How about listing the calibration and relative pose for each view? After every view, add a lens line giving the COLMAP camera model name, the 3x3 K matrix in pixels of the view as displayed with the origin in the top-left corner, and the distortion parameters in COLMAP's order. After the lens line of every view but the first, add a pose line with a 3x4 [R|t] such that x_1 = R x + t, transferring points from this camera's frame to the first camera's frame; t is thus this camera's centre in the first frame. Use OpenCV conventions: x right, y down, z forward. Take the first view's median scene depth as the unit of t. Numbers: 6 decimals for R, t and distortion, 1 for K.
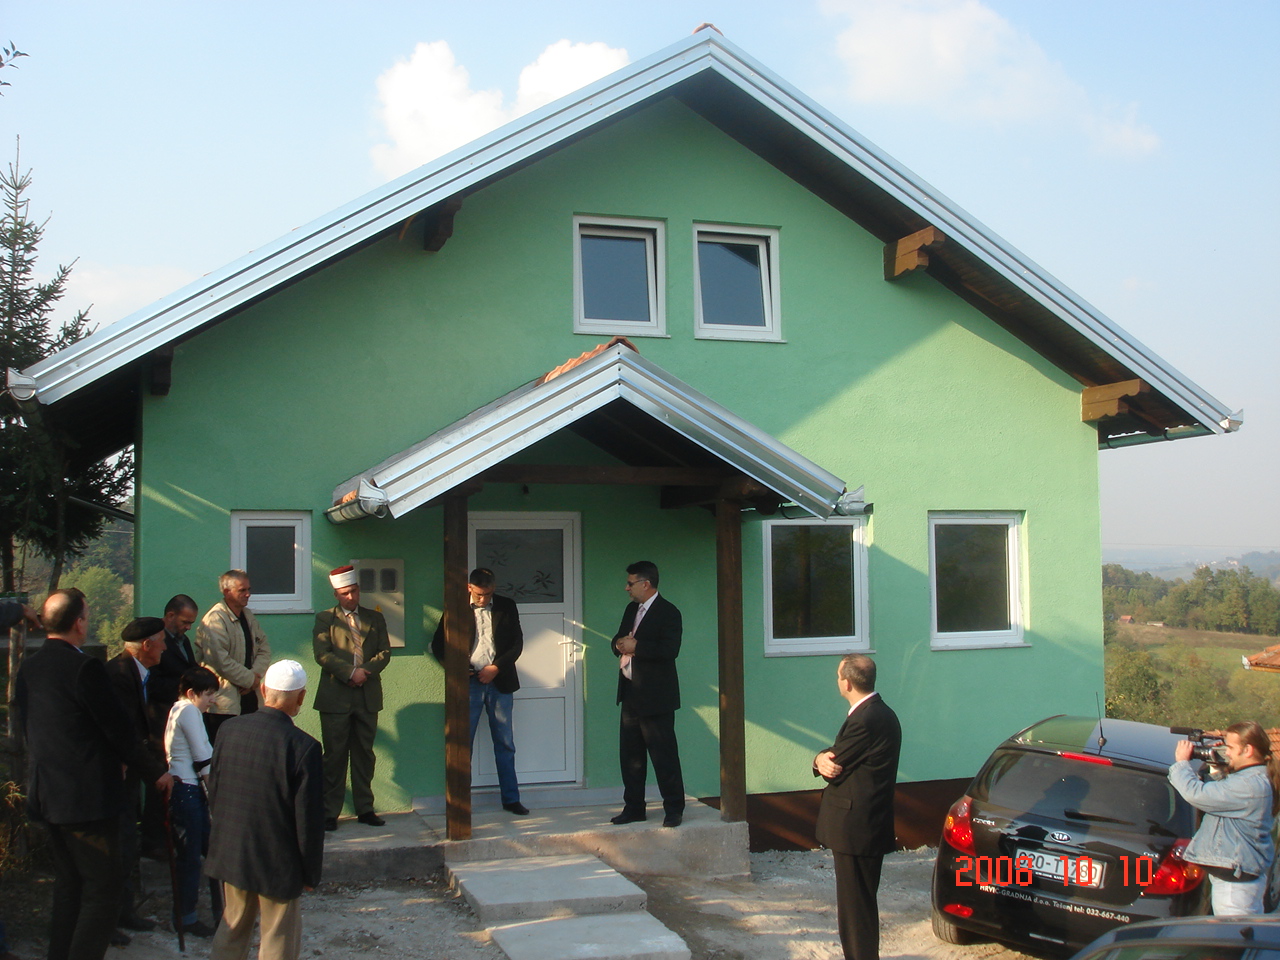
lens RADIAL K [[1457.5, 0, 640.0], [0, 1457.5, 480.0], [0, 0, 1]] dist [-0.144932, -0.018121]
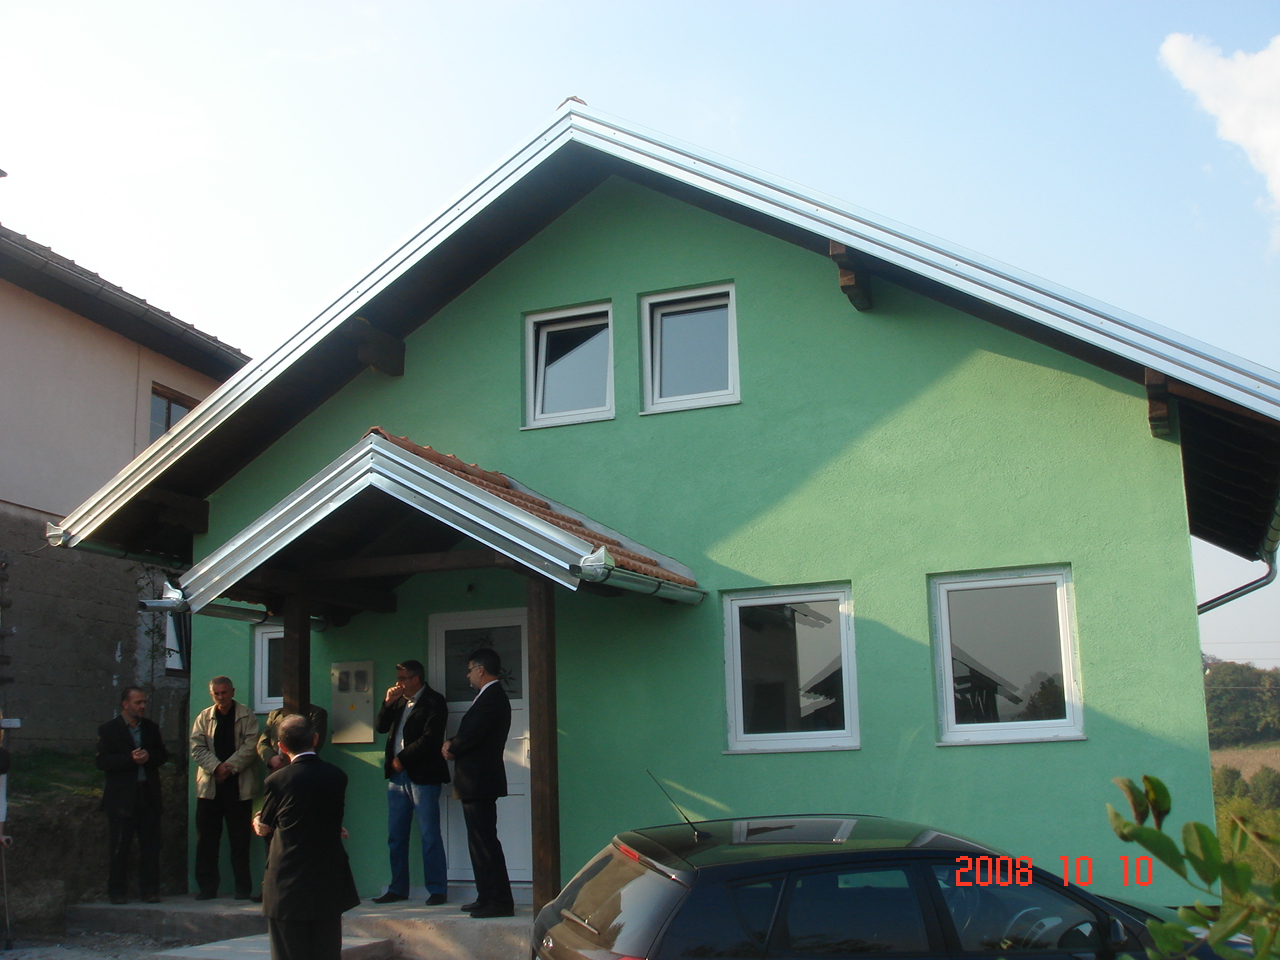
lens RADIAL K [[1457.5, 0, 640.0], [0, 1457.5, 480.0], [0, 0, 1]] dist [-0.144932, -0.018121]
pose [[0.748130, -0.135827, -0.649502, 0.704014], [0.060484, 0.988709, -0.137096, 0.081072], [0.660790, 0.063281, 0.747898, 0.318779]]
